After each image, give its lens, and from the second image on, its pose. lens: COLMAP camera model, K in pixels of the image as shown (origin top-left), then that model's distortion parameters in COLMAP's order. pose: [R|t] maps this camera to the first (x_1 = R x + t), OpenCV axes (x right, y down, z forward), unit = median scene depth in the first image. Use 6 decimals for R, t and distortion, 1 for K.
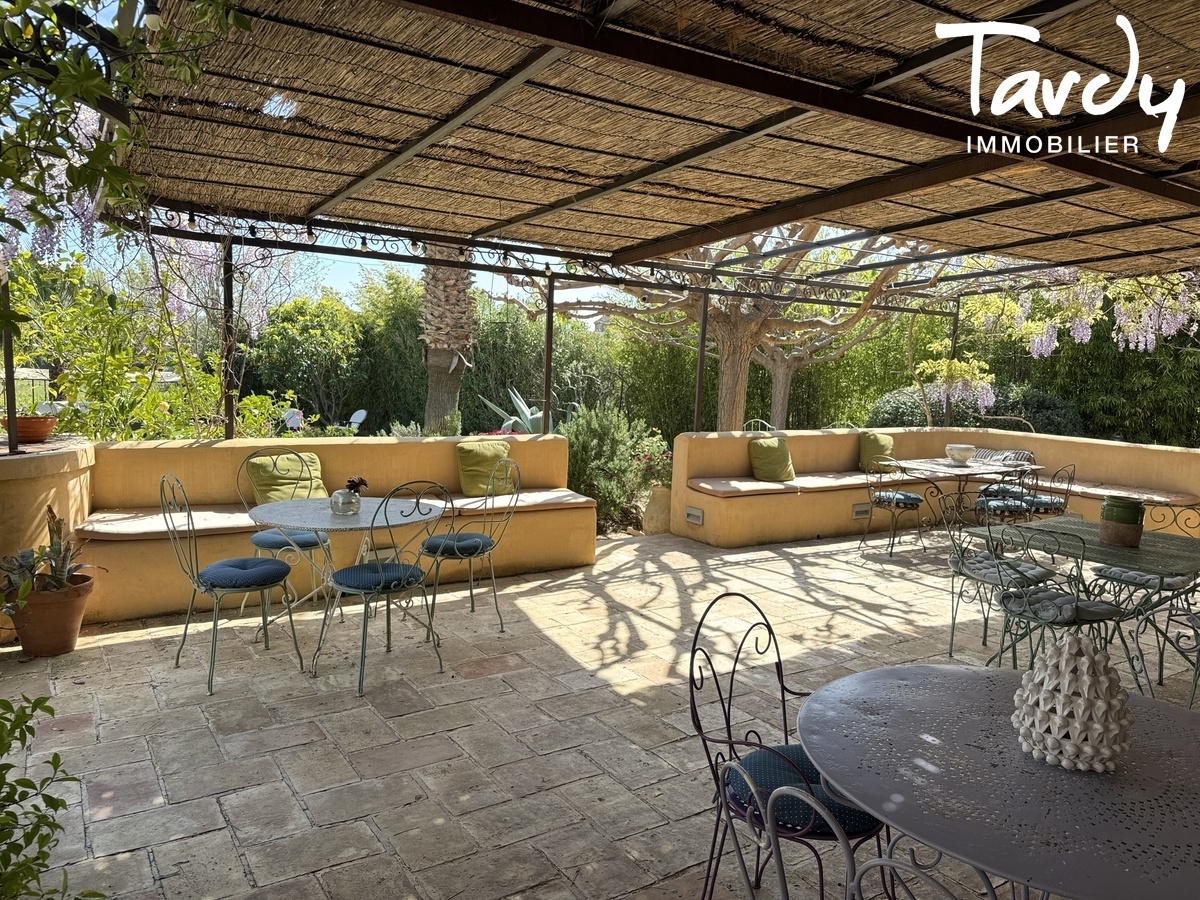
lens RADIAL K [[842.0, 0, 600.0], [0, 842.0, 450.0], [0, 0, 1]] dist [0.037209, -0.079883]
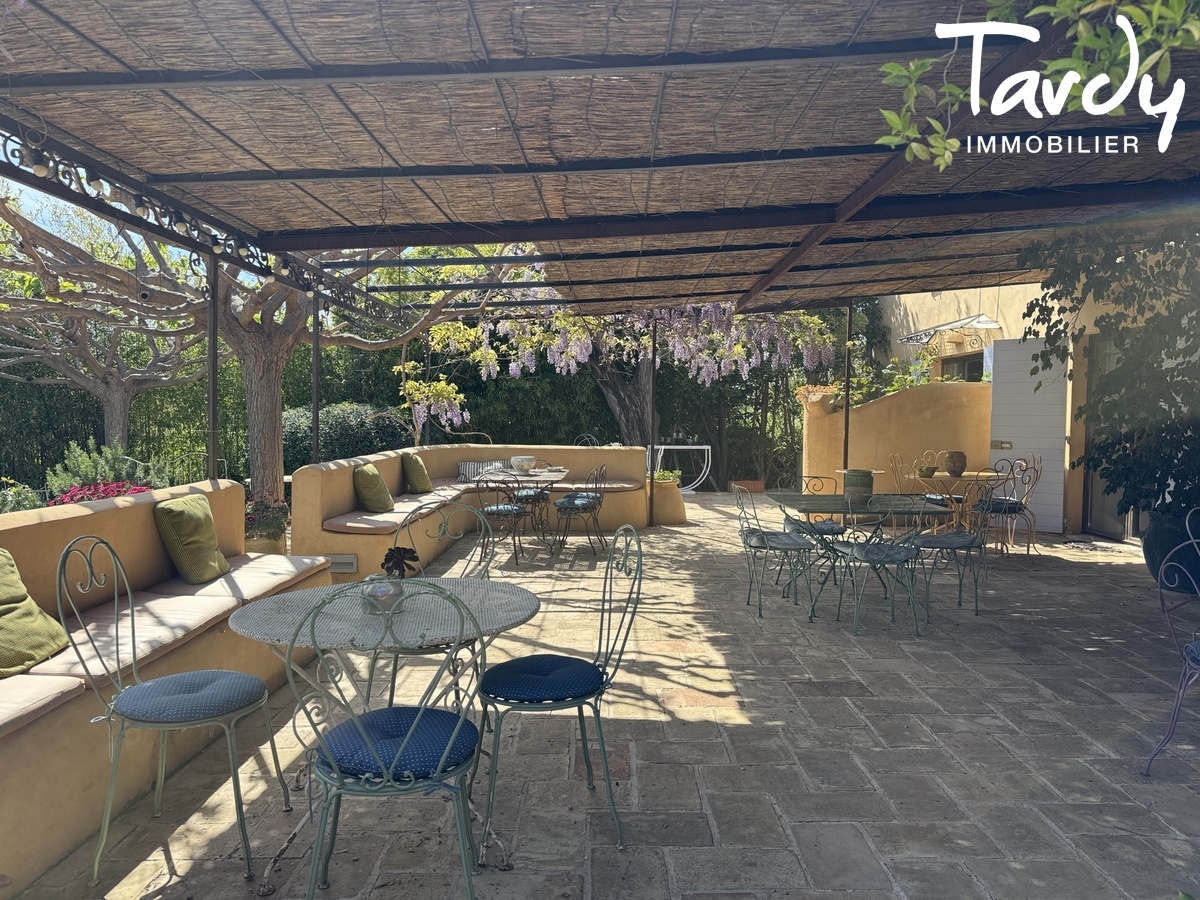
lens RADIAL K [[842.0, 0, 600.0], [0, 842.0, 450.0], [0, 0, 1]] dist [0.037209, -0.079883]
pose [[0.513412, -0.059912, 0.856048, -0.595540], [0.082601, 0.996378, 0.020194, -0.037020], [-0.854158, 0.060343, 0.516501, 0.430775]]
